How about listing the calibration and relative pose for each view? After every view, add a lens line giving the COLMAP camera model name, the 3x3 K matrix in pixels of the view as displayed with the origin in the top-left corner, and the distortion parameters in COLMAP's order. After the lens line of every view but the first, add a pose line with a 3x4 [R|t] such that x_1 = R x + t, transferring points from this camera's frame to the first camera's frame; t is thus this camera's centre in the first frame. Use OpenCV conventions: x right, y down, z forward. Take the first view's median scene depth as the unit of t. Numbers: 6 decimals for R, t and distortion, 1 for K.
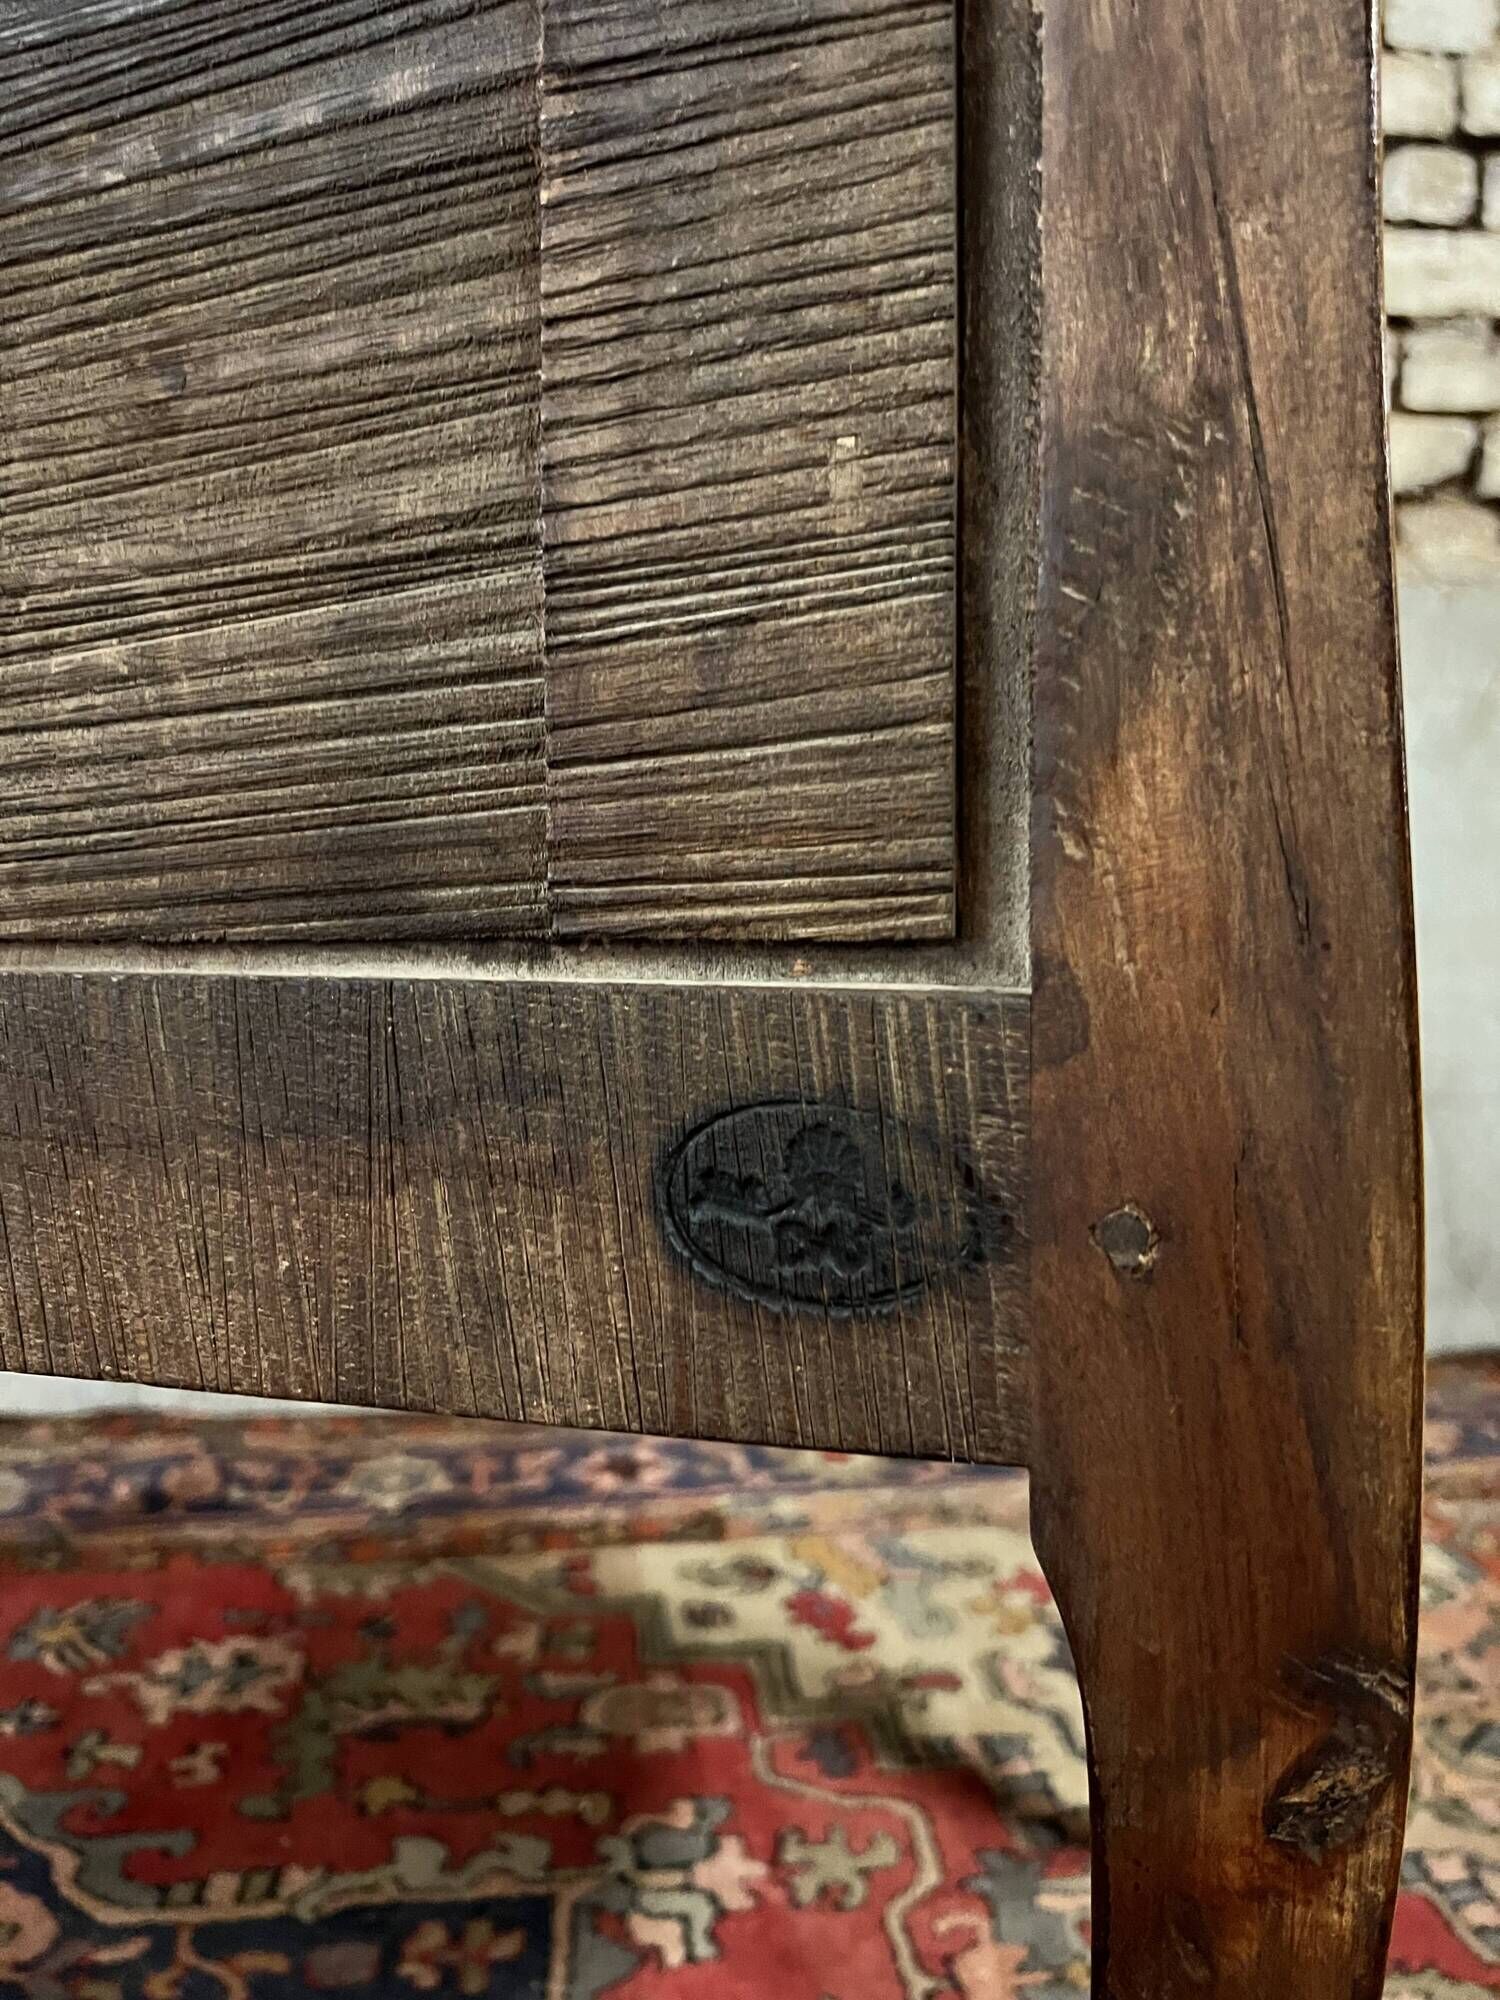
lens RADIAL K [[1570.8, 0, 755.0], [0, 1570.8, 1001.7], [0, 0, 1]] dist [-0.005337, -0.011785]
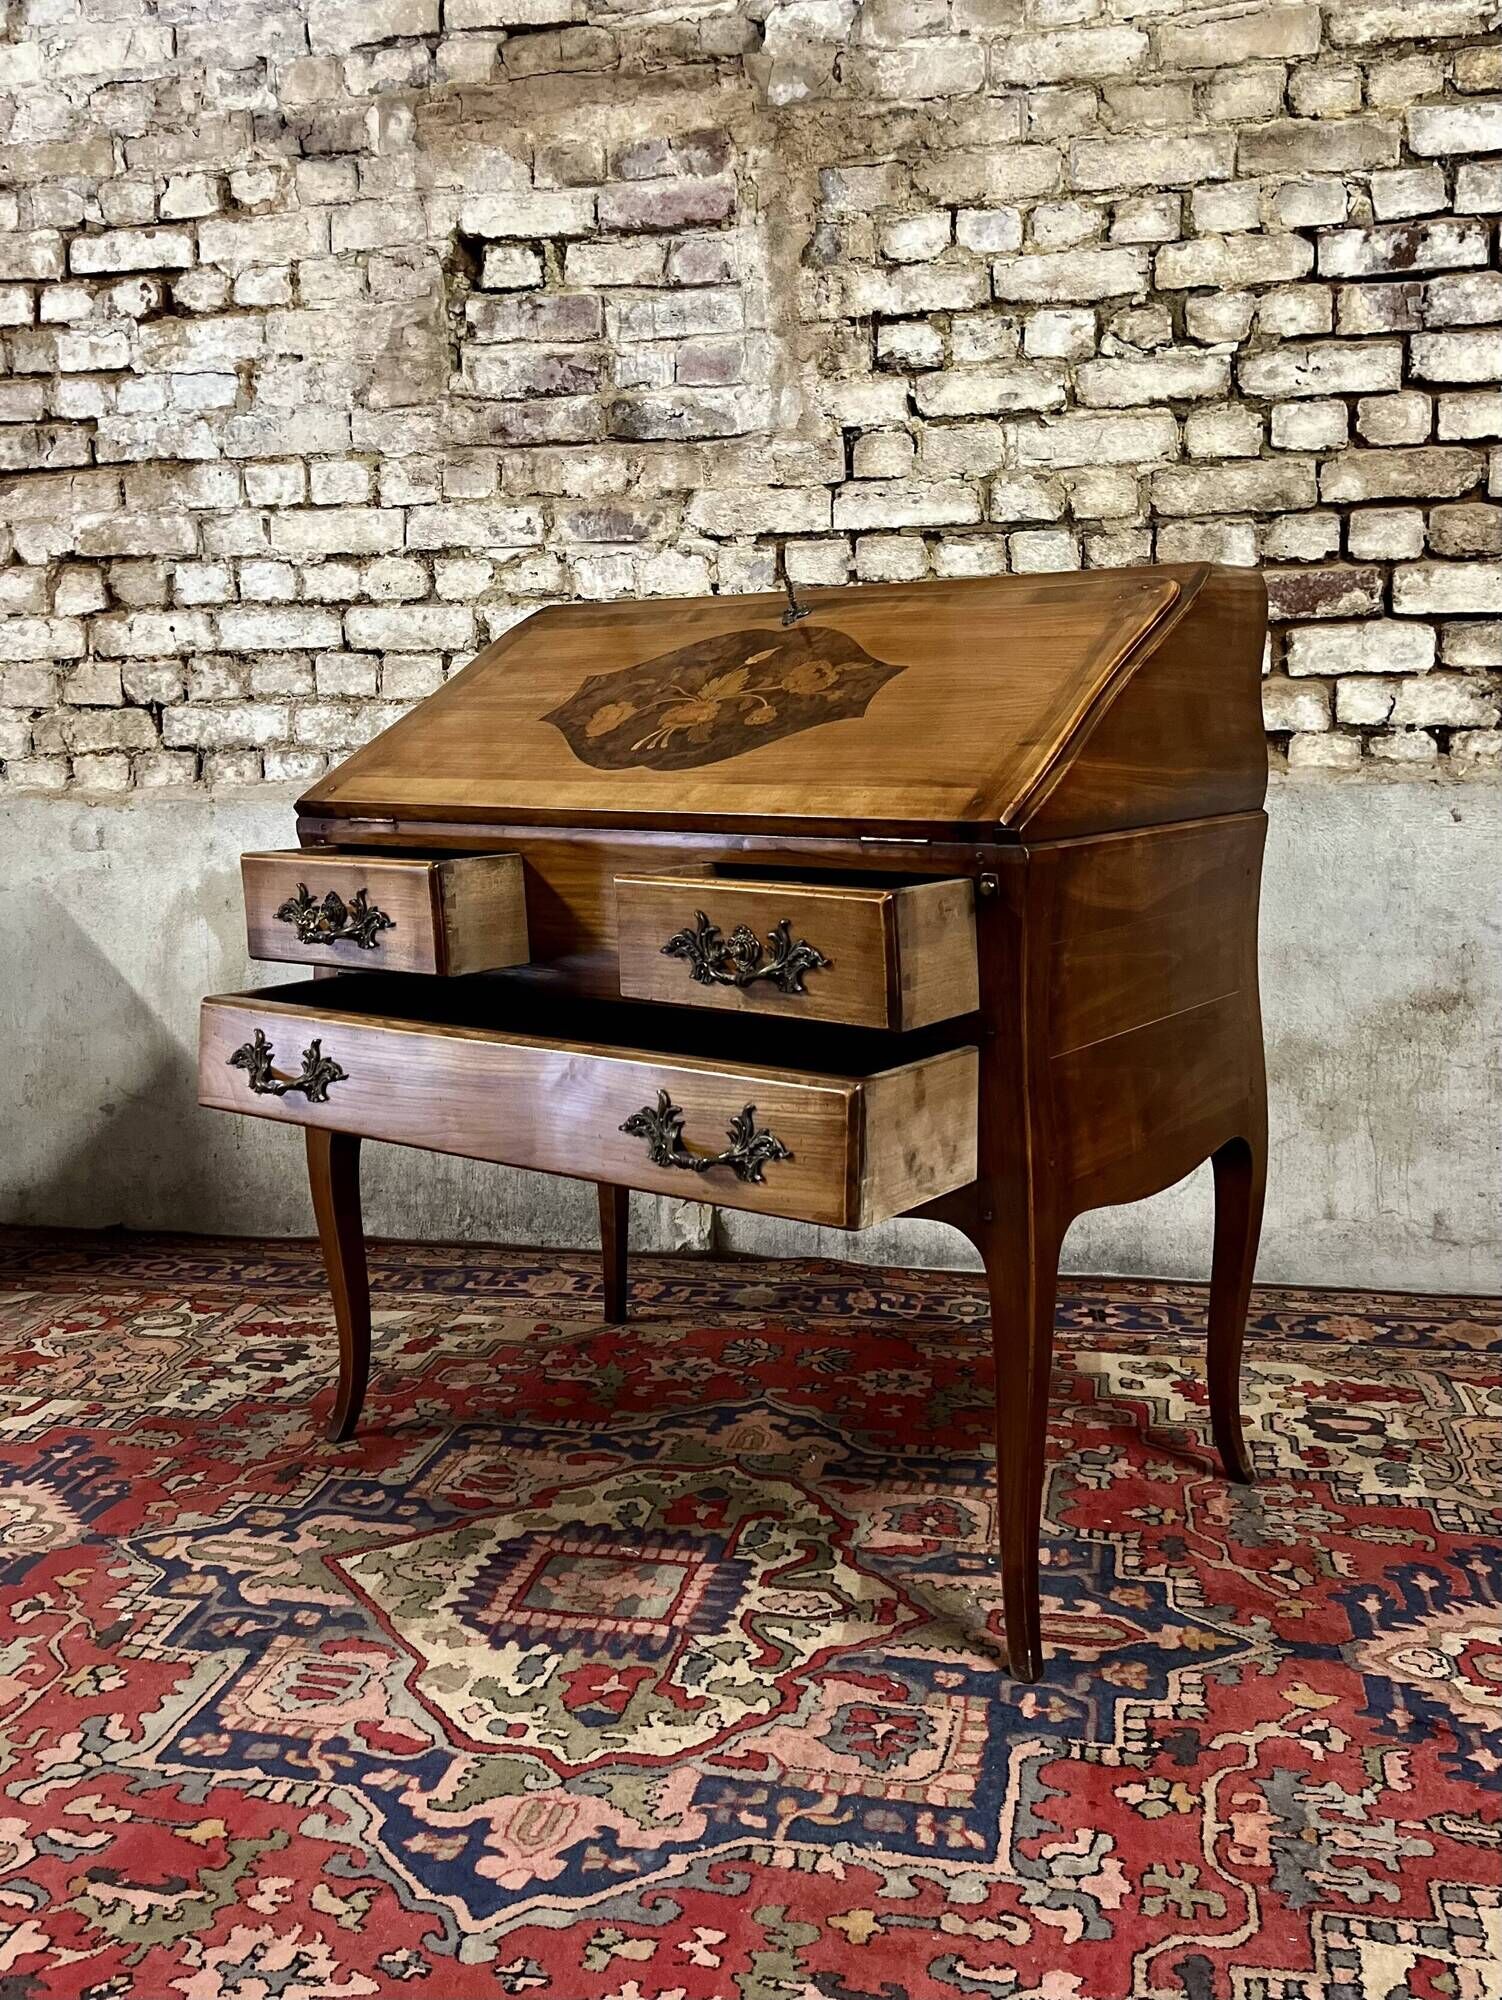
lens RADIAL K [[1828.8, 0, 766.7], [0, 1828.8, 811.3], [0, 0, 1]] dist [0.112322, -0.246040]
pose [[0.952398, 0.005275, -0.304812, 0.279007], [-0.013061, 0.999638, -0.023508, -0.312908], [0.304578, 0.026370, 0.952122, -1.602617]]
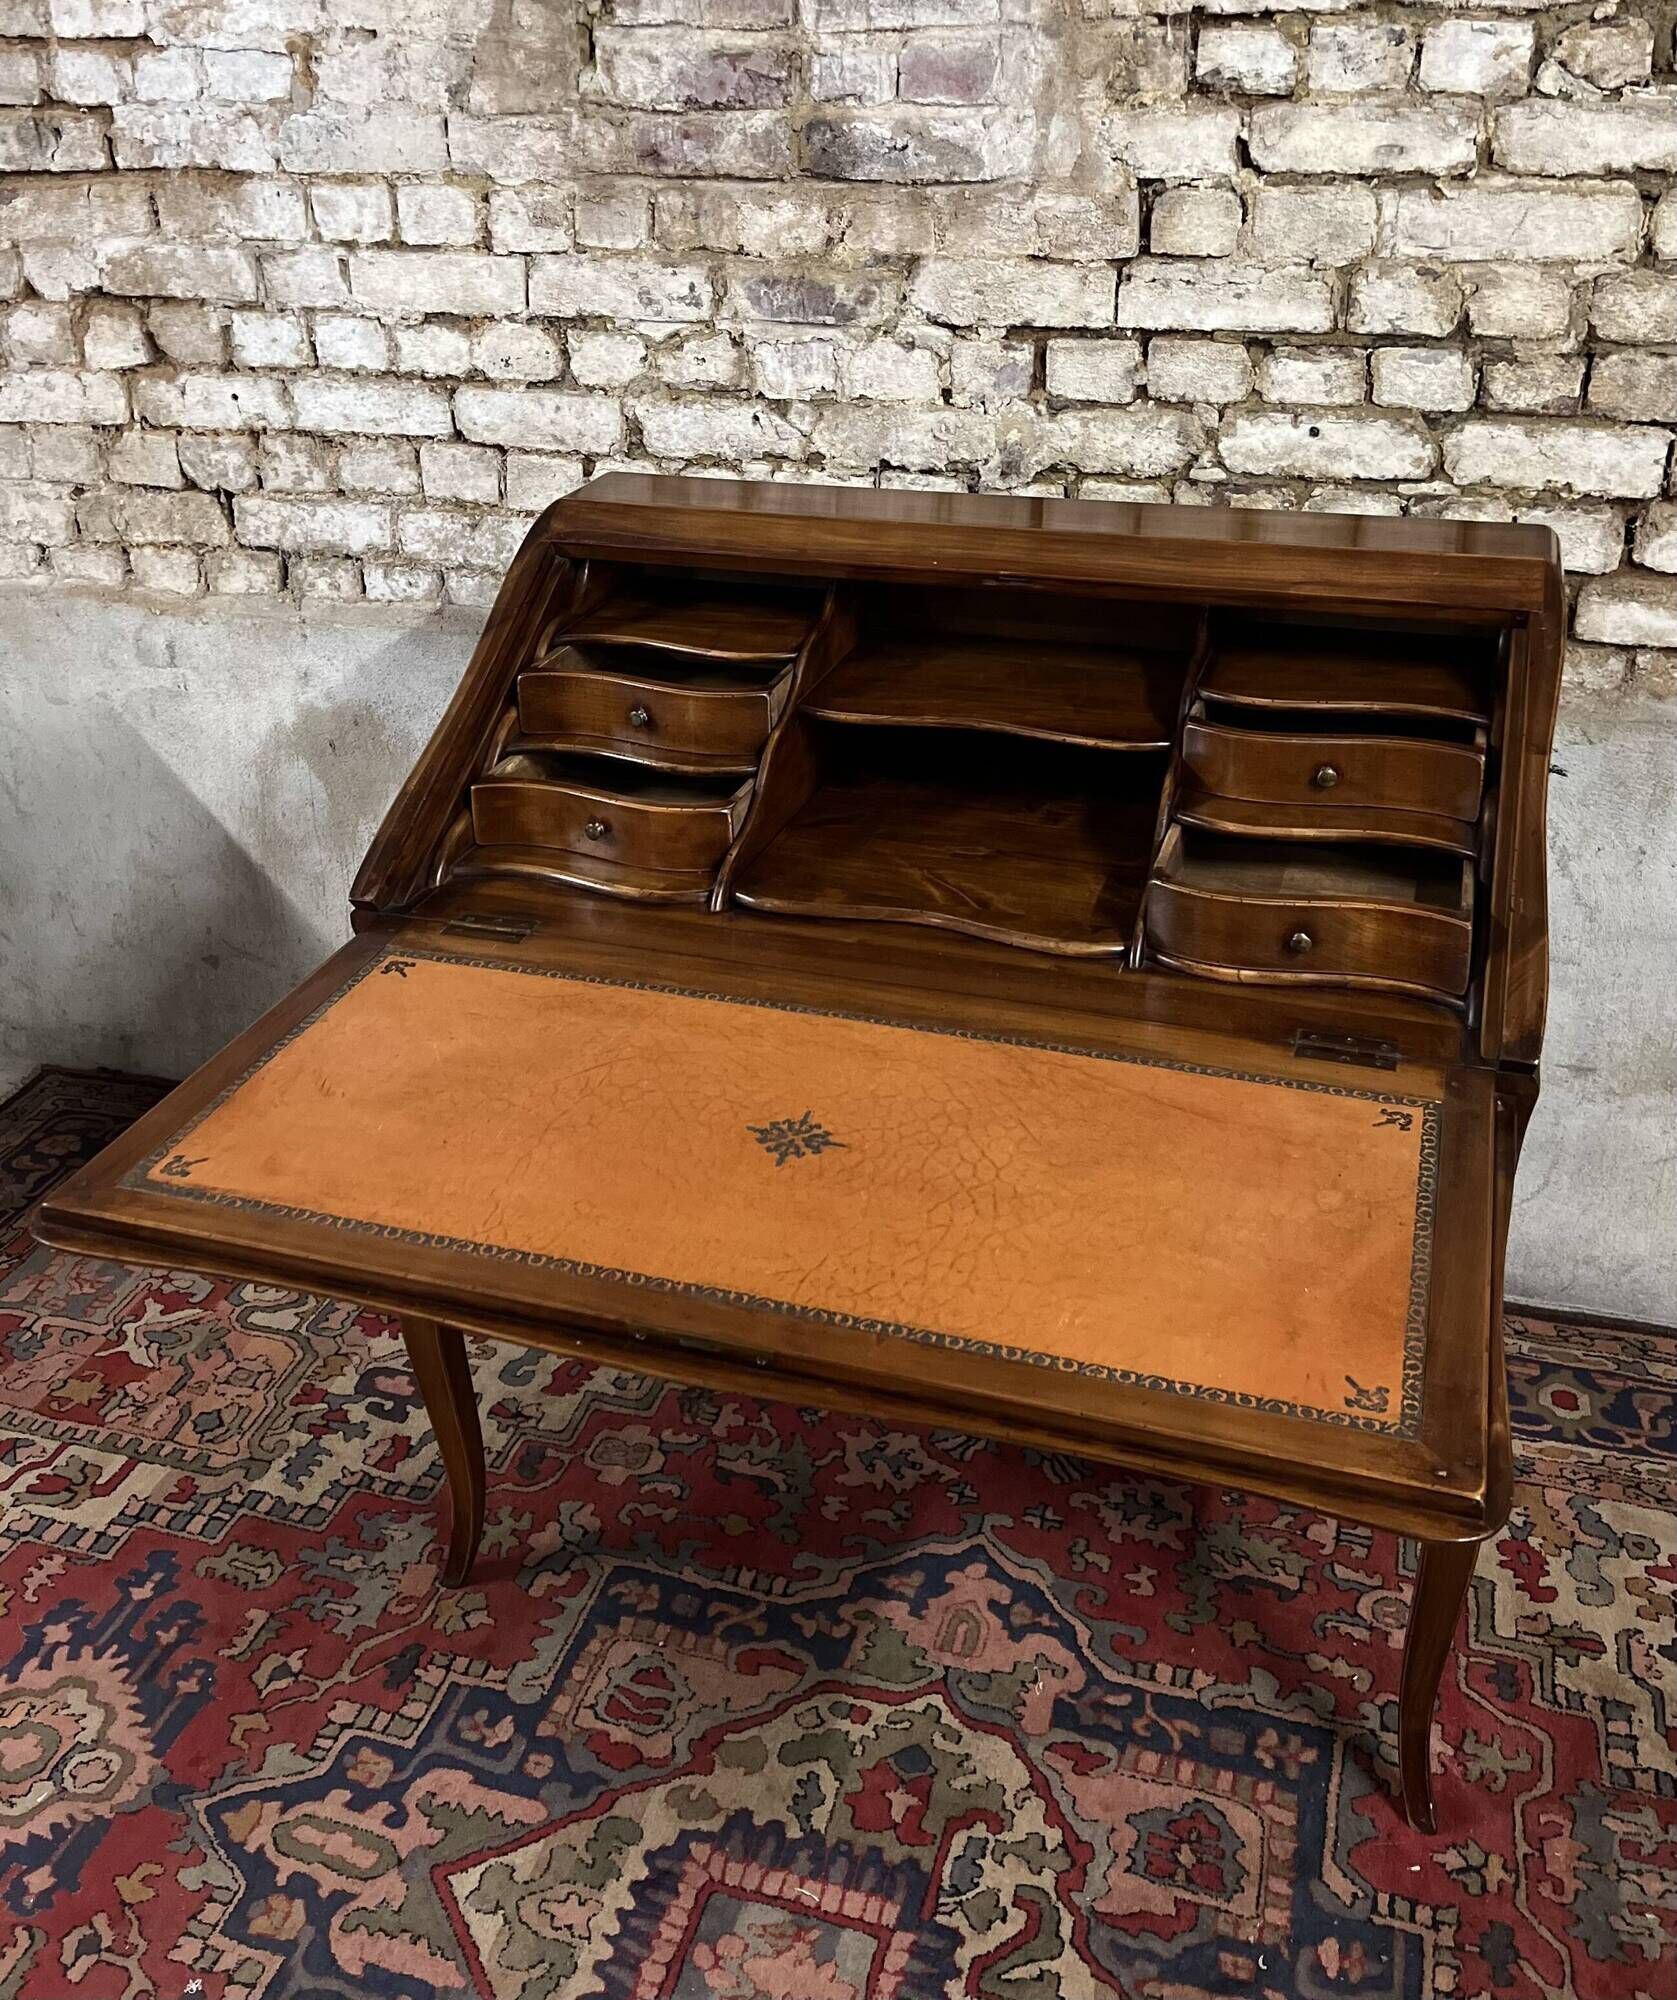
lens RADIAL K [[1958.4, 0, 835.7], [0, 1958.4, 715.4], [0, 0, 1]] dist [0.081742, -0.130133]
pose [[0.921925, 0.124556, -0.366796, 0.037308], [-0.020885, 0.961500, 0.274010, -1.088377], [0.386804, -0.244956, 0.889033, -0.928581]]
